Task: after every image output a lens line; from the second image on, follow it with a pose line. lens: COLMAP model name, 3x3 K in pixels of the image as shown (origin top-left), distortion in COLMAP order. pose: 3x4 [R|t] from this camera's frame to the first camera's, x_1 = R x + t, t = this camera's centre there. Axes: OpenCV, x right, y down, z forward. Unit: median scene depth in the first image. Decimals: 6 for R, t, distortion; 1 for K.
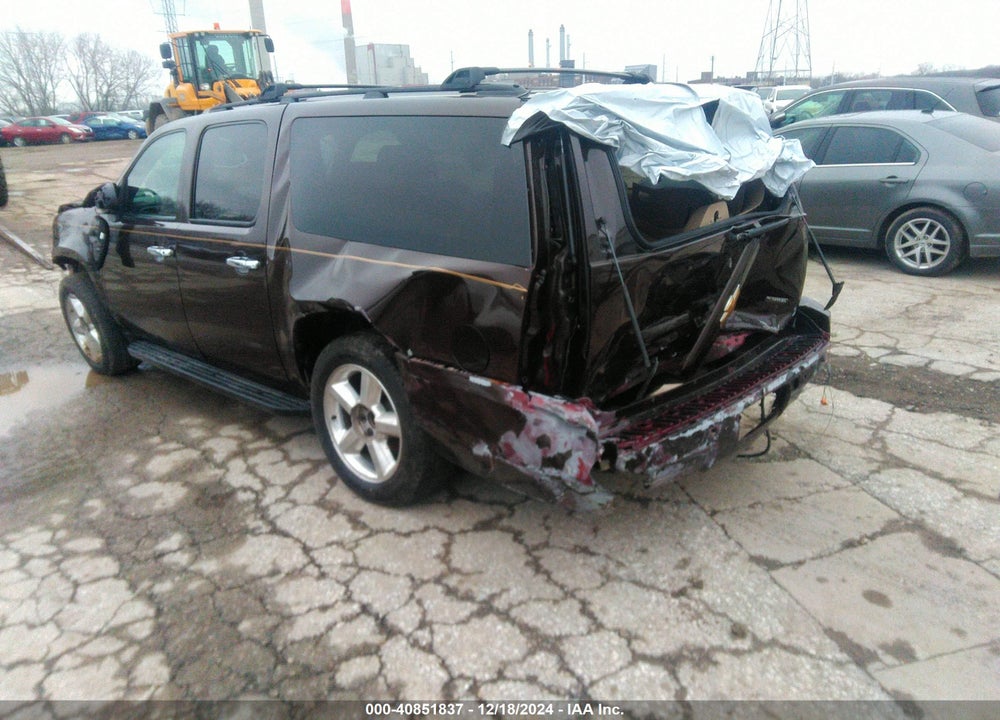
lens RADIAL K [[733.5, 0, 493.8], [0, 733.5, 341.3], [0, 0, 1]] dist [0.013969, -0.032492]
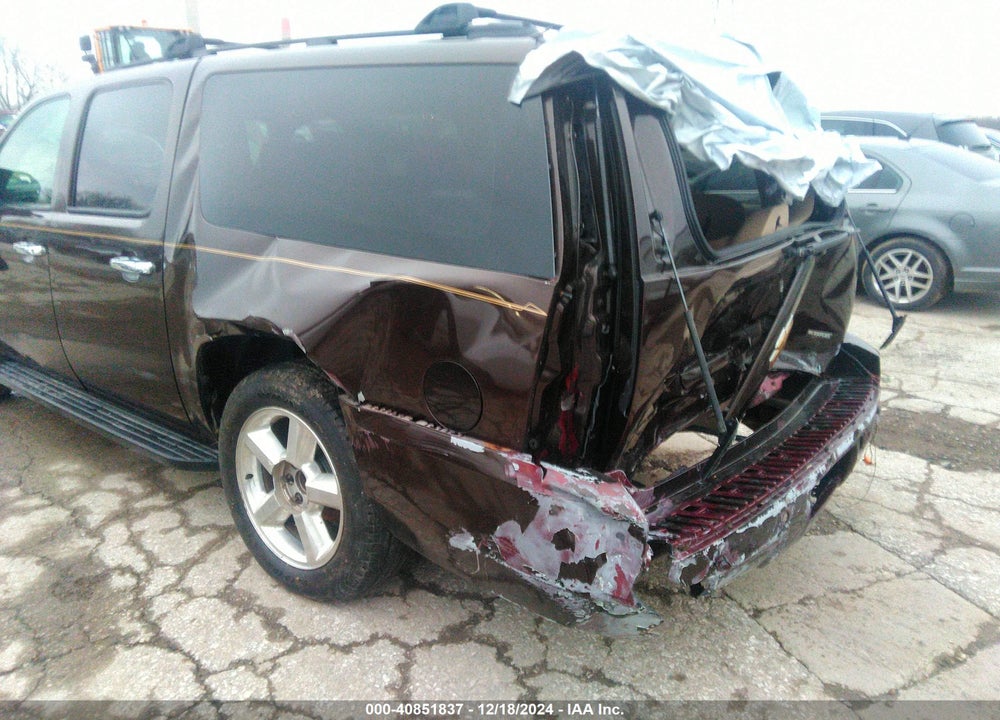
lens RADIAL K [[733.5, 0, 498.0], [0, 733.5, 337.8], [0, 0, 1]] dist [0.013969, -0.032492]
pose [[0.994957, 0.027056, 0.096584, -0.049873], [-0.023645, 0.999061, -0.036298, -0.017506], [-0.097476, 0.033831, 0.994663, 0.267551]]
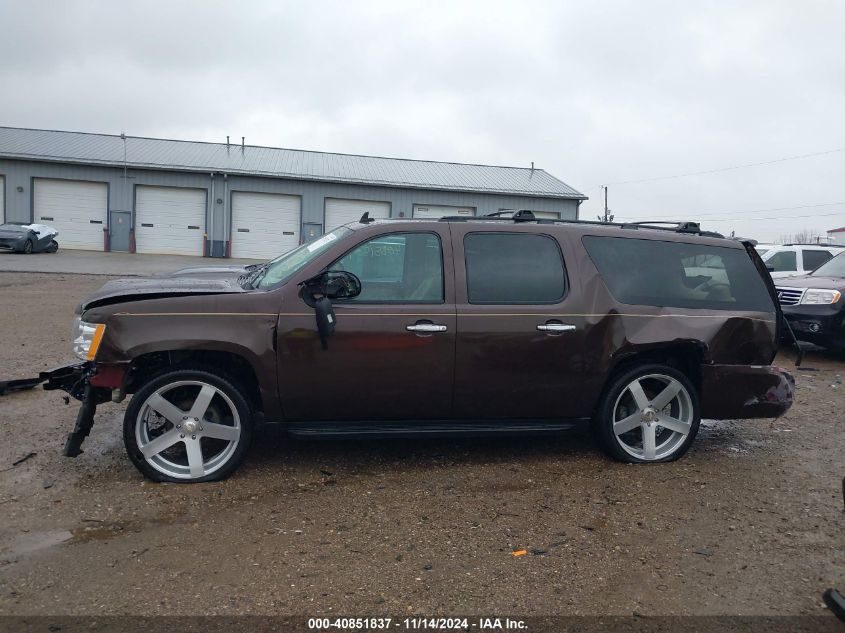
lens RADIAL K [[652.2, 0, 373.5], [0, 652.2, 315.2], [0, 0, 1]] dist [0.014902, -0.036222]
pose [[0.579574, -0.025798, 0.814511, -1.936473], [0.155065, 0.984729, -0.079149, -0.102941], [-0.800031, 0.172174, 0.574723, 0.667346]]
